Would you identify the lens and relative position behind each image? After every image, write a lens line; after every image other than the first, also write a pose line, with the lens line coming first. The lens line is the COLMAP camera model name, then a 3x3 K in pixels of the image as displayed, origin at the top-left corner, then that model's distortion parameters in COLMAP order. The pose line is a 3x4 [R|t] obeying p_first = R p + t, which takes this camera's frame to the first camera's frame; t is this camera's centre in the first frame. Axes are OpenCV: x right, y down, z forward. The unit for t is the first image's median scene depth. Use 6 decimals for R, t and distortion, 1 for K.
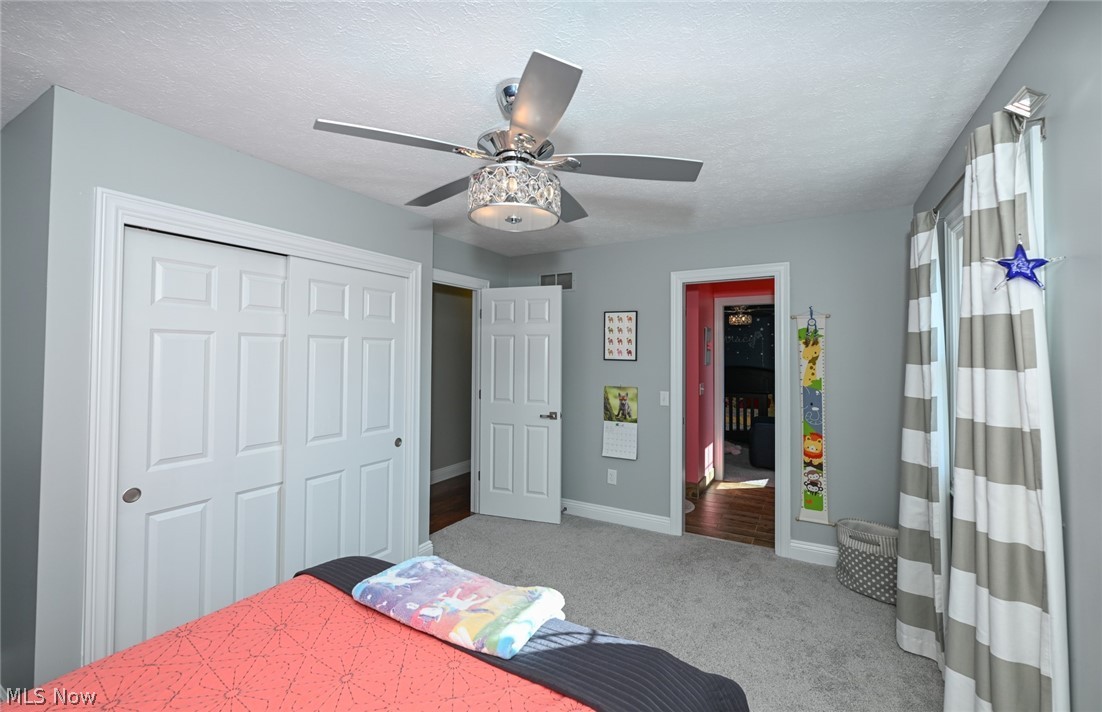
lens RADIAL K [[462.5, 0, 553.4], [0, 462.5, 344.3], [0, 0, 1]] dist [-0.002585, -0.000142]
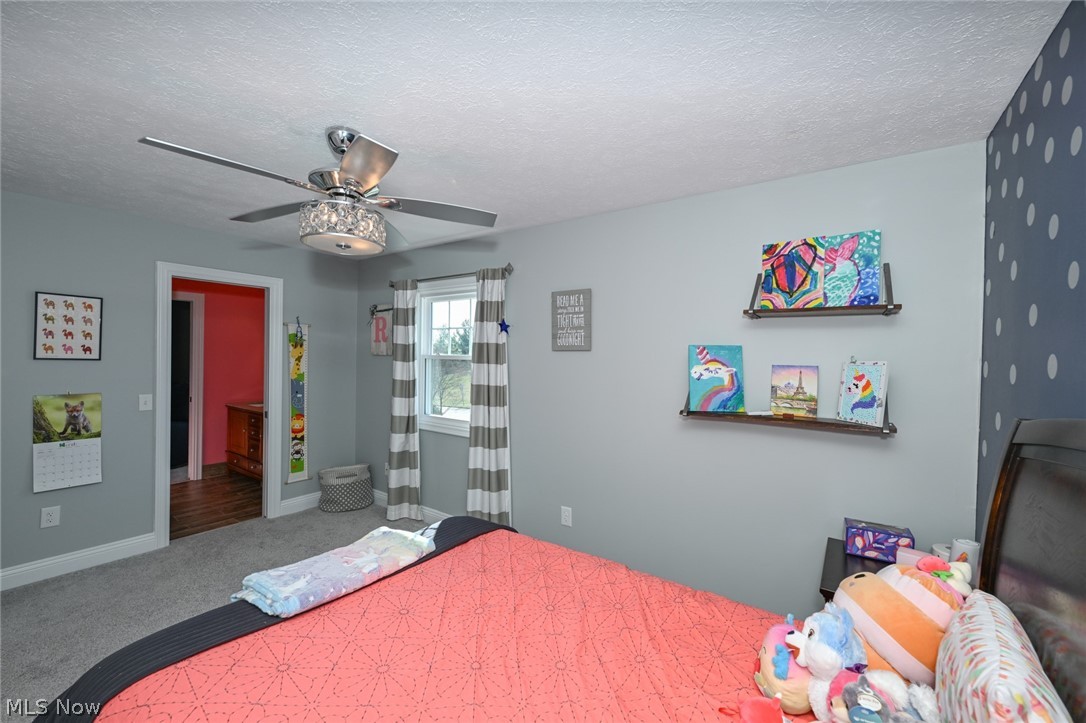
lens RADIAL K [[431.4, 0, 545.7], [0, 431.4, 359.2], [0, 0, 1]] dist [-0.004685, 0.000686]
pose [[0.094575, -0.008480, 0.995482, -0.559575], [-0.038458, 0.999186, 0.012166, -0.005413], [-0.994775, -0.039435, 0.094172, 0.181161]]
